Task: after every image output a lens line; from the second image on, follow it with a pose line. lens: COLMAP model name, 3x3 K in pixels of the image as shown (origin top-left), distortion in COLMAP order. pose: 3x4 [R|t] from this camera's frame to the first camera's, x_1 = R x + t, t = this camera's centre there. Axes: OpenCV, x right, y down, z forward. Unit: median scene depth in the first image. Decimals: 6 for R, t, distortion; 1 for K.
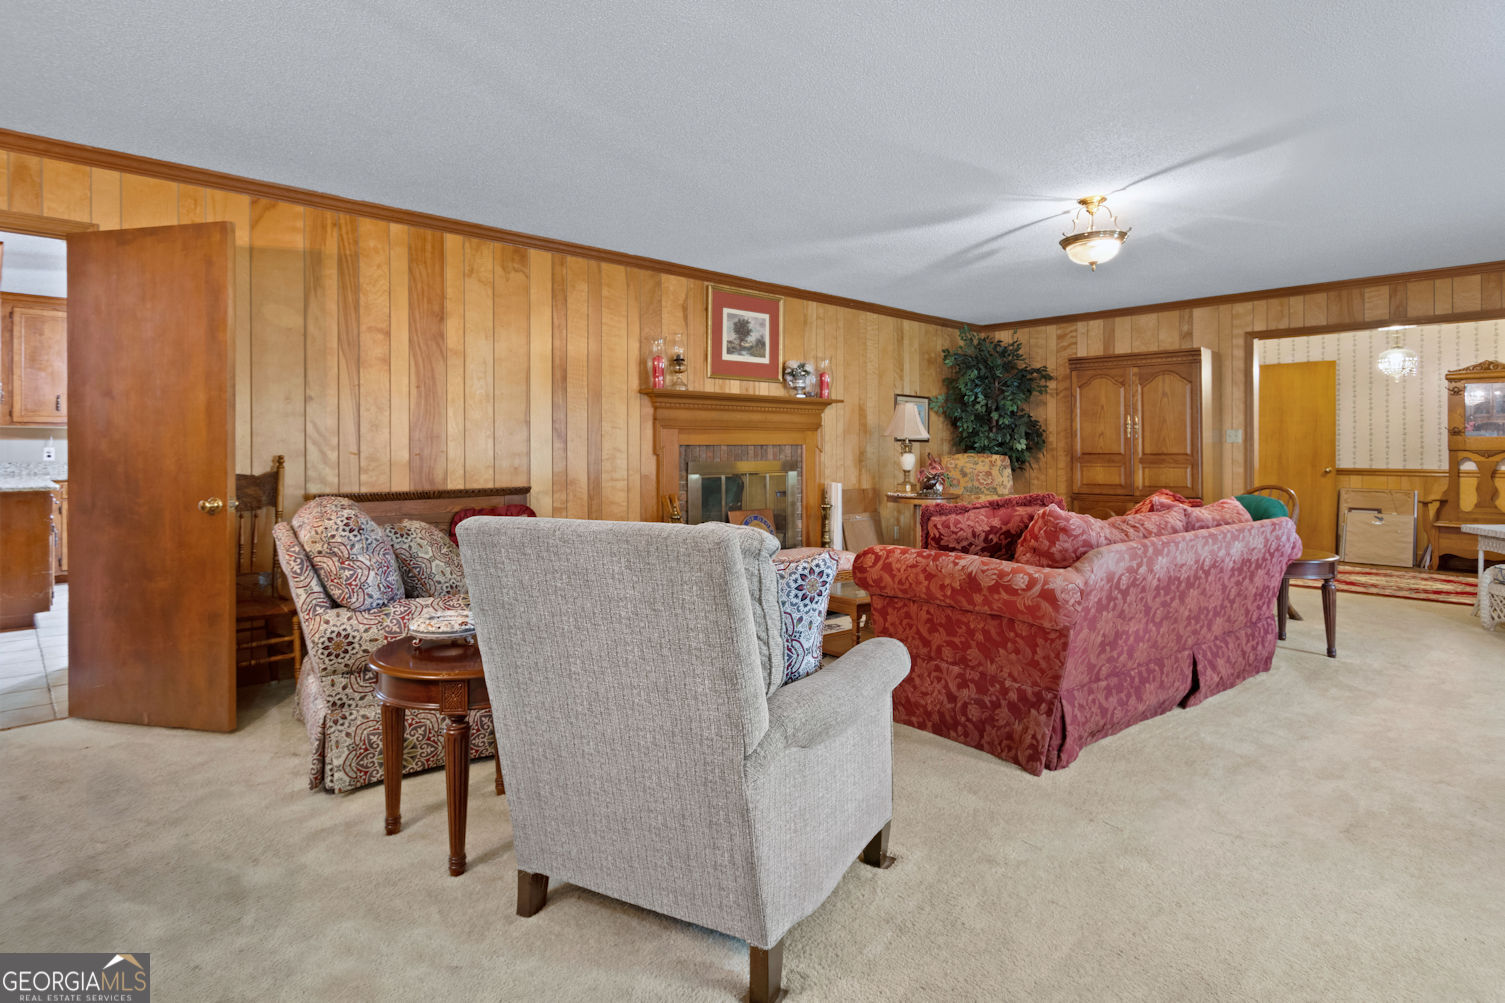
lens RADIAL K [[760.4, 0, 726.8], [0, 760.4, 438.9], [0, 0, 1]] dist [-0.004495, -0.000515]
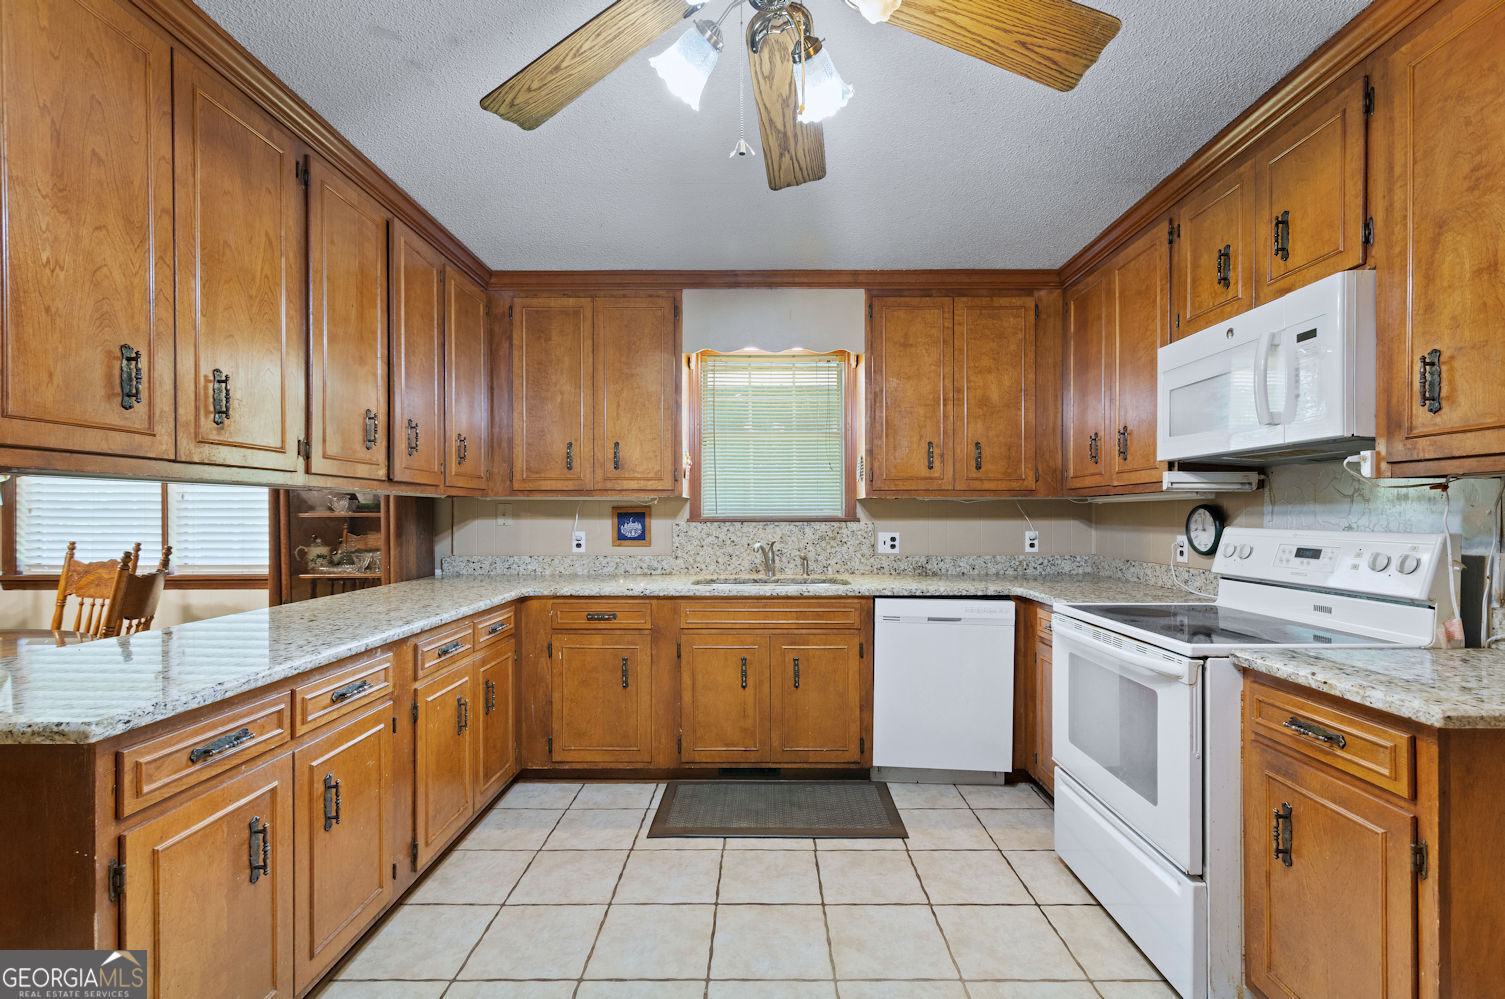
lens RADIAL K [[672.0, 0, 761.0], [0, 672.0, 509.6], [0, 0, 1]] dist [0.007686, -0.000946]
pose [[0.717869, -0.006386, -0.696149, -0.425698], [0.008215, 0.999966, -0.000702, -0.004929], [0.696130, -0.005215, 0.717897, 0.741420]]
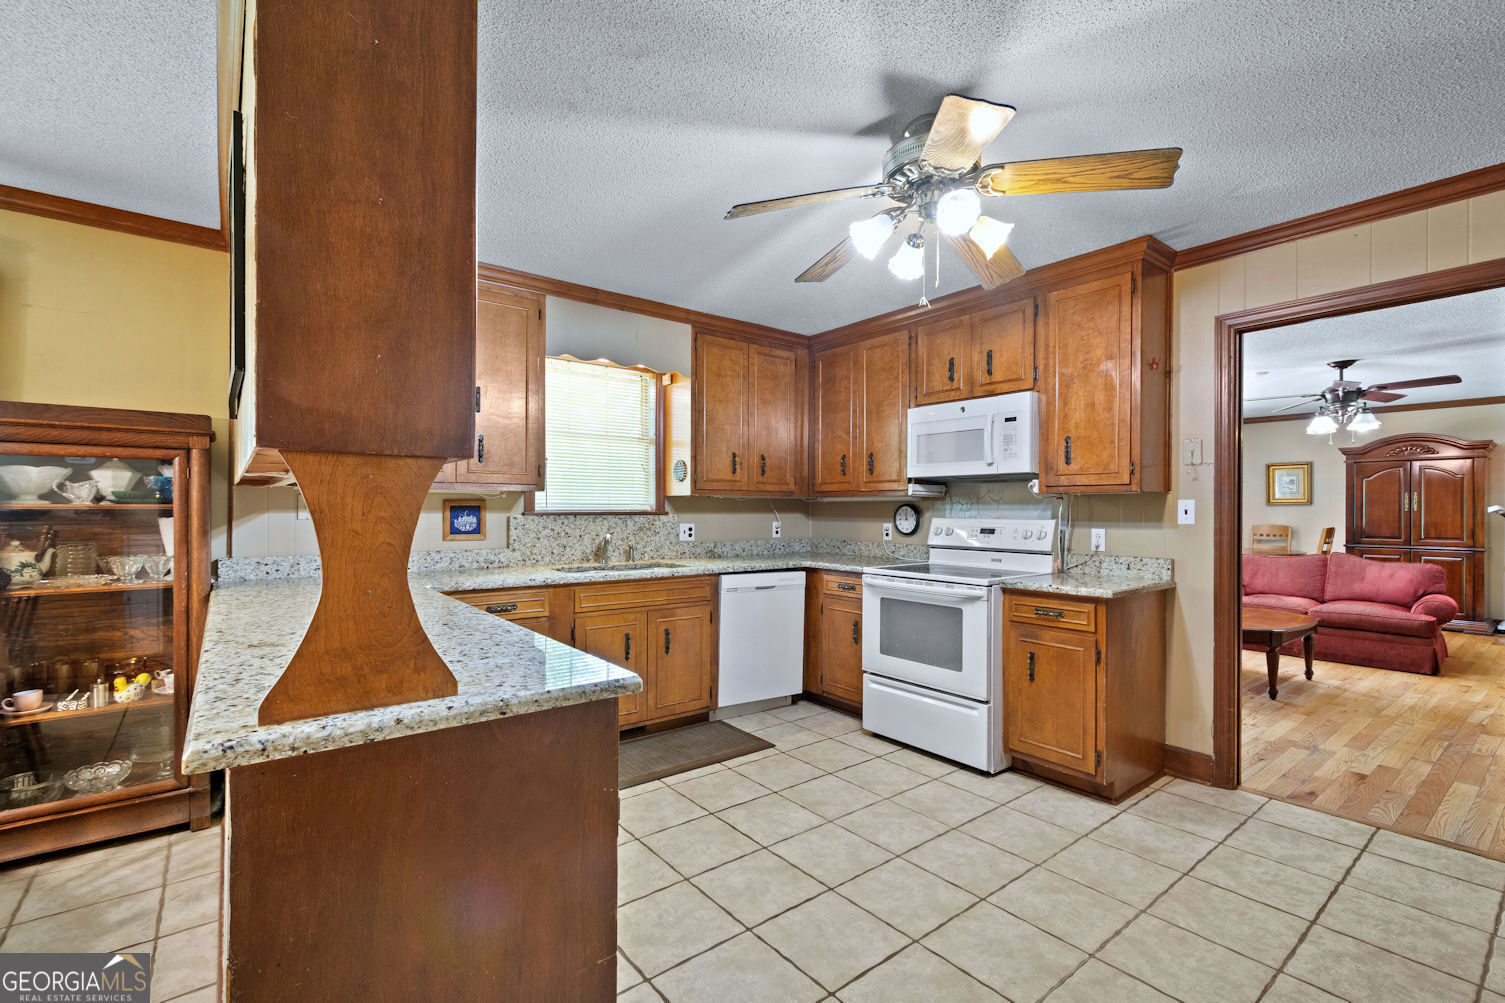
lens RADIAL K [[672.0, 0, 756.8], [0, 672.0, 502.7], [0, 0, 1]] dist [0.007686, -0.000946]
pose [[0.995674, 0.002823, -0.092873, -0.607794], [-0.002791, 0.999996, 0.000476, -0.007319], [0.092874, -0.000215, 0.995678, 0.541981]]
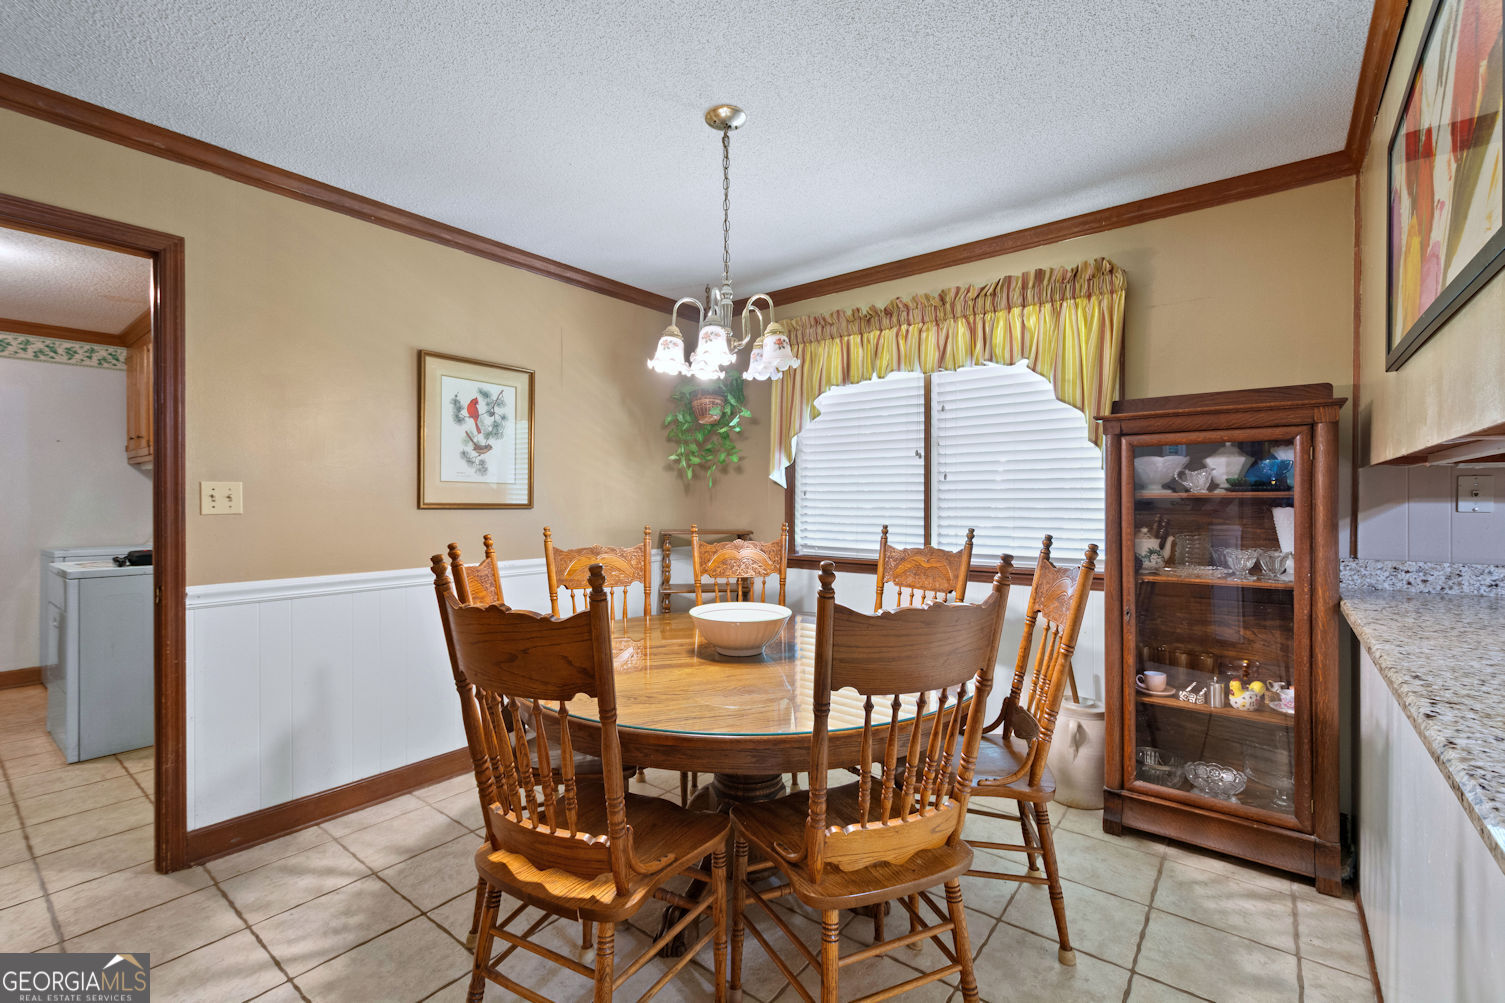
lens RADIAL K [[672.0, 0, 736.4], [0, 672.0, 515.7], [0, 0, 1]] dist [0.007686, -0.000946]
pose [[0.125255, 0.022859, -0.991861, -0.687148], [0.011961, 0.999627, 0.024548, -0.004976], [0.992052, -0.014939, 0.124935, 0.588870]]
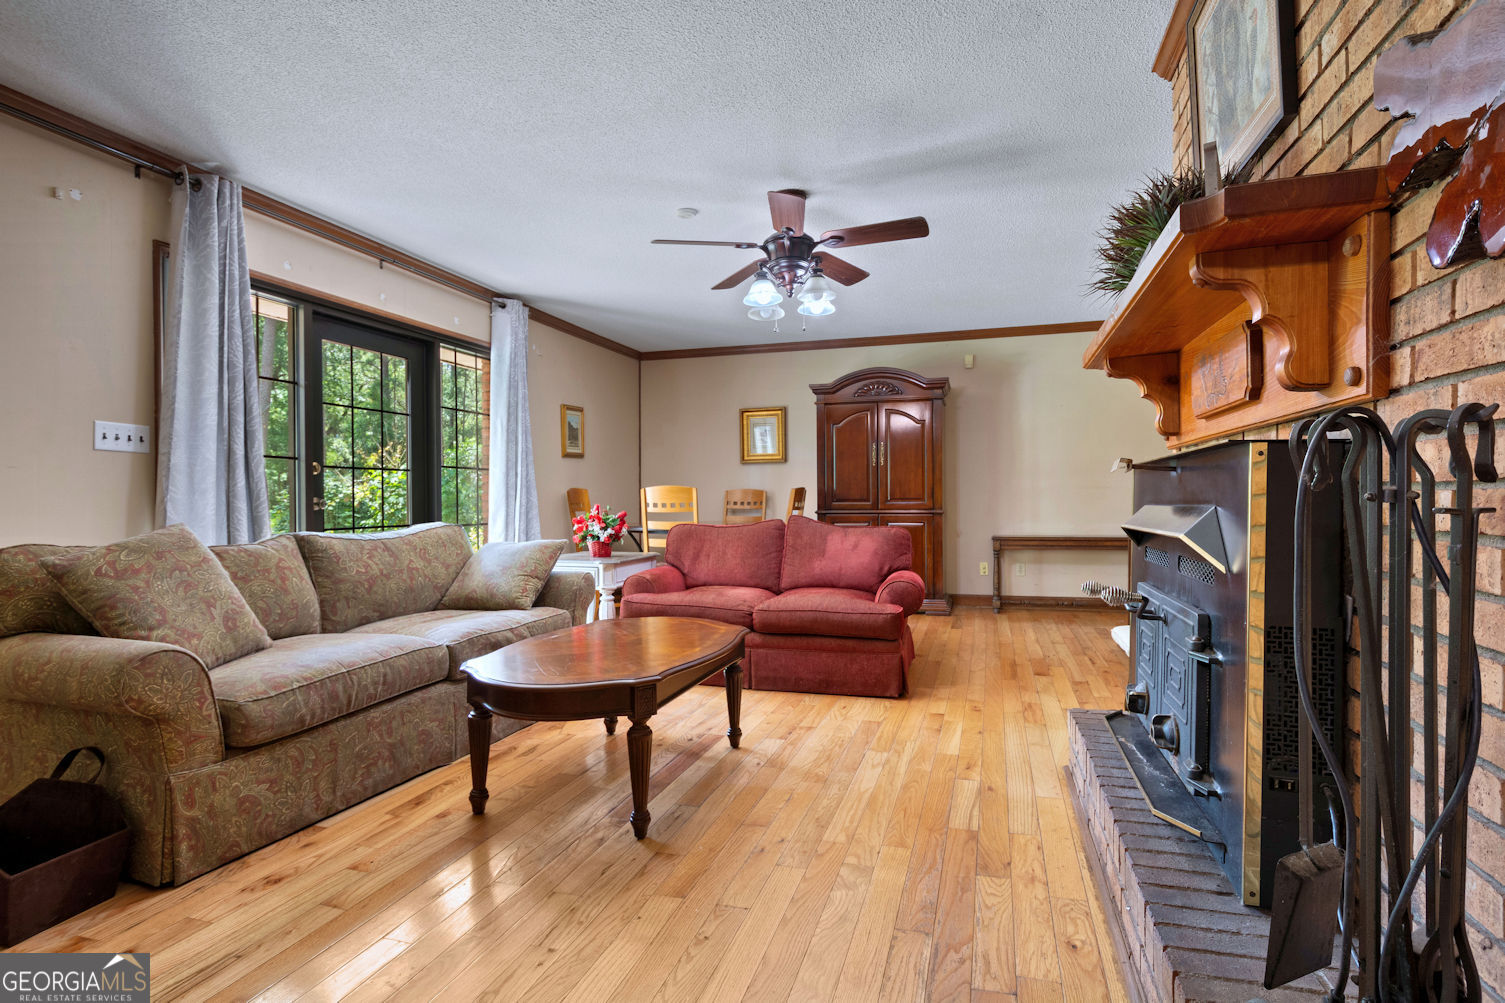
lens RADIAL K [[760.4, 0, 749.5], [0, 760.4, 495.4], [0, 0, 1]] dist [-0.004495, -0.000515]
pose [[0.877100, -0.003569, 0.480294, -0.262781], [0.002939, 0.999994, 0.002064, 0.040101], [-0.480298, -0.000399, 0.877105, 0.961185]]
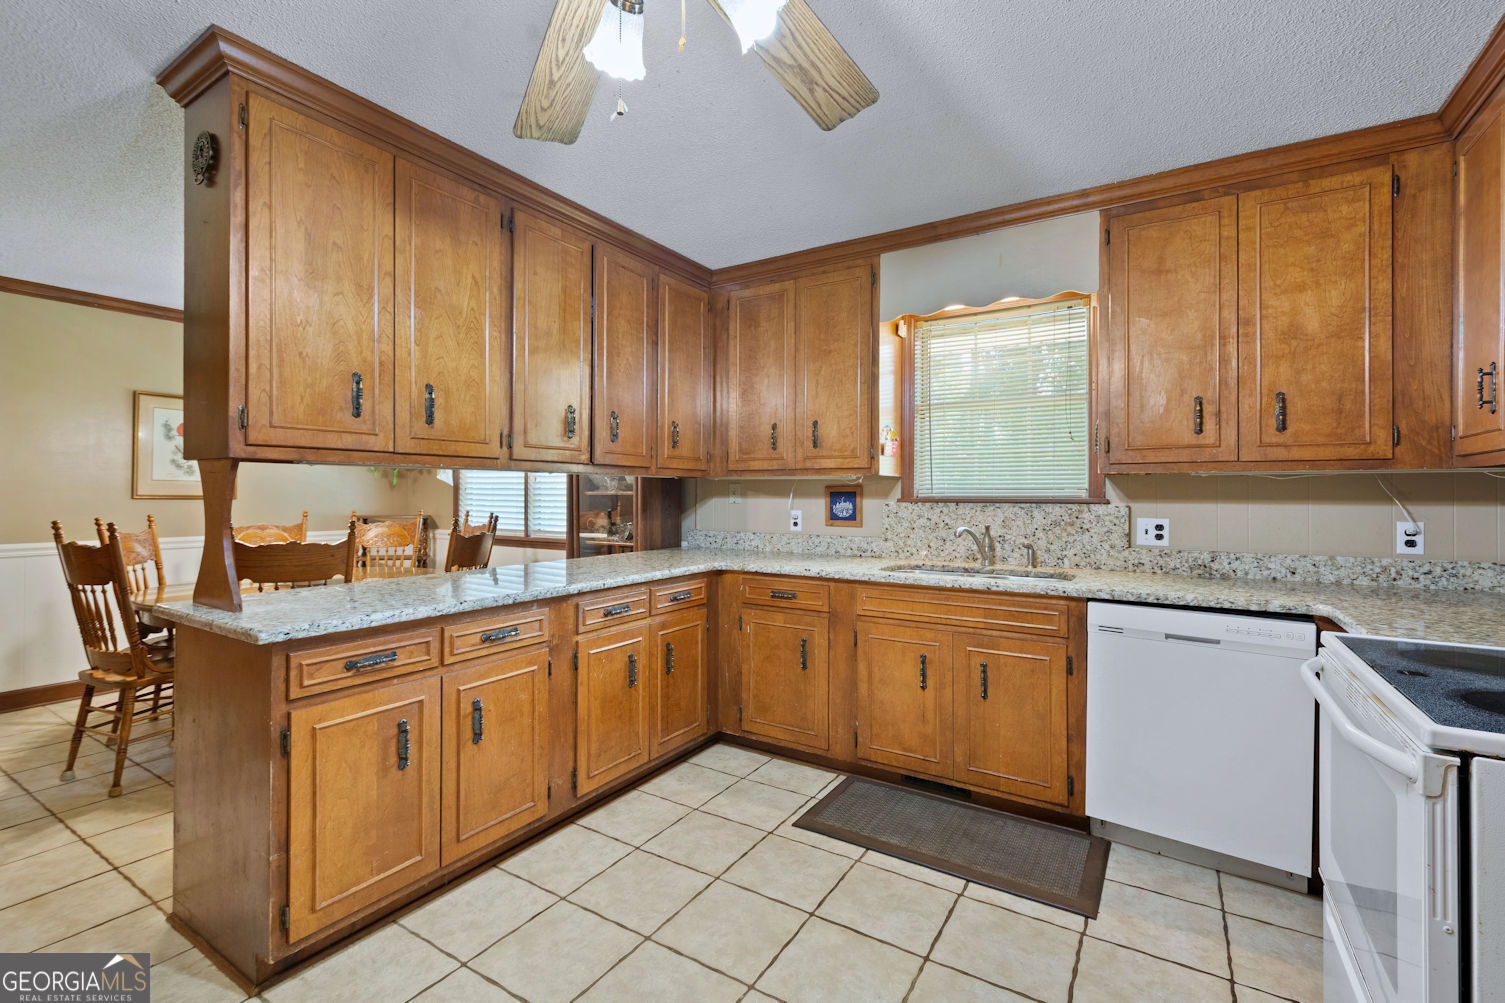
lens RADIAL K [[672.0, 0, 738.9], [0, 672.0, 484.4], [0, 0, 1]] dist [0.007686, -0.000946]
pose [[0.230058, -0.013799, -0.973079, -0.379483], [0.005381, 0.999902, -0.012907, -0.003131], [0.973162, -0.002267, 0.230110, 0.861291]]
